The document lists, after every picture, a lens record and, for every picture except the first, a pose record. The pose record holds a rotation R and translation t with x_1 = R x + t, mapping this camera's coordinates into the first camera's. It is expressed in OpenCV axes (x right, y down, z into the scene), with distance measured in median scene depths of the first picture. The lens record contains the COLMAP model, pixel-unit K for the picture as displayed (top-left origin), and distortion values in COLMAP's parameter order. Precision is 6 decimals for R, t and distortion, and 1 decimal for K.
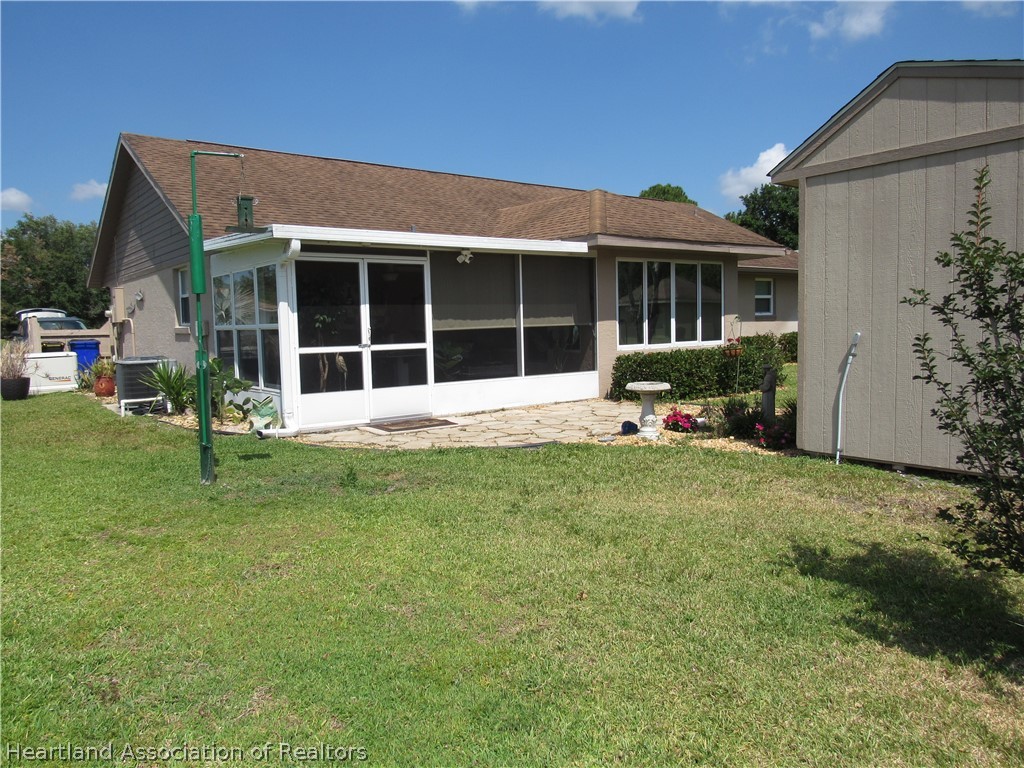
lens RADIAL K [[733.4, 0, 512.5], [0, 733.4, 381.3], [0, 0, 1]] dist [-0.015922, -0.005869]
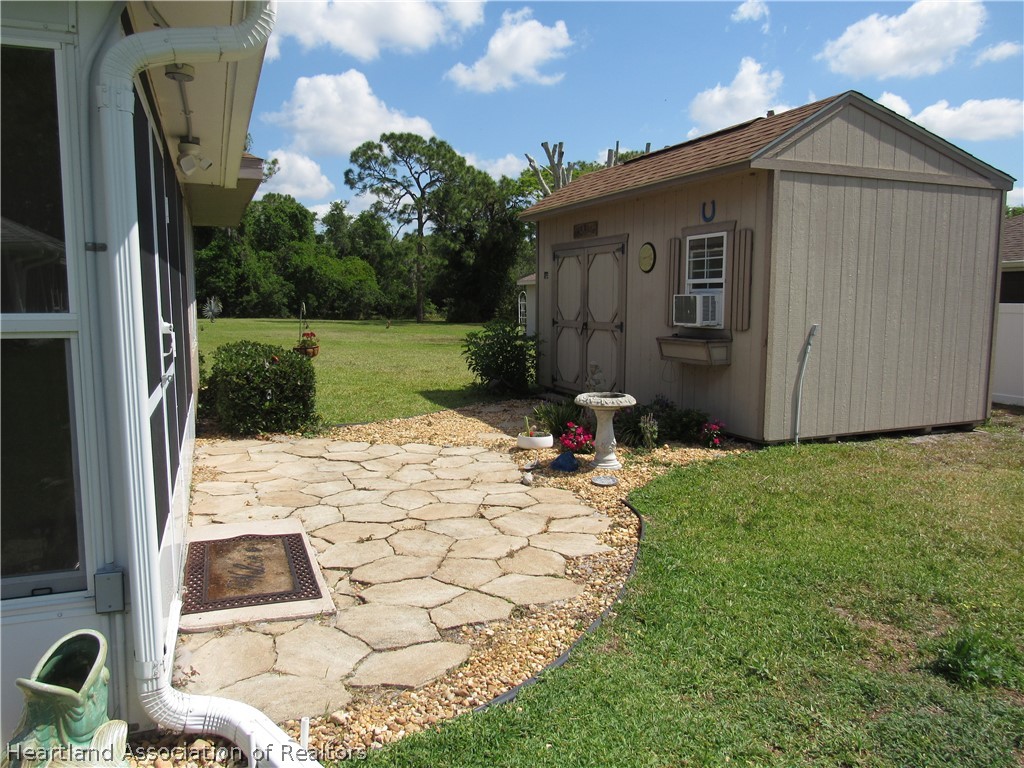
lens RADIAL K [[733.4, 0, 512.5], [0, 733.4, 381.3], [0, 0, 1]] dist [-0.015922, -0.005869]
pose [[0.278086, -0.086654, 0.956640, -1.083381], [0.072279, 0.994987, 0.069116, -0.137087], [-0.957833, 0.049924, 0.282955, 1.713159]]
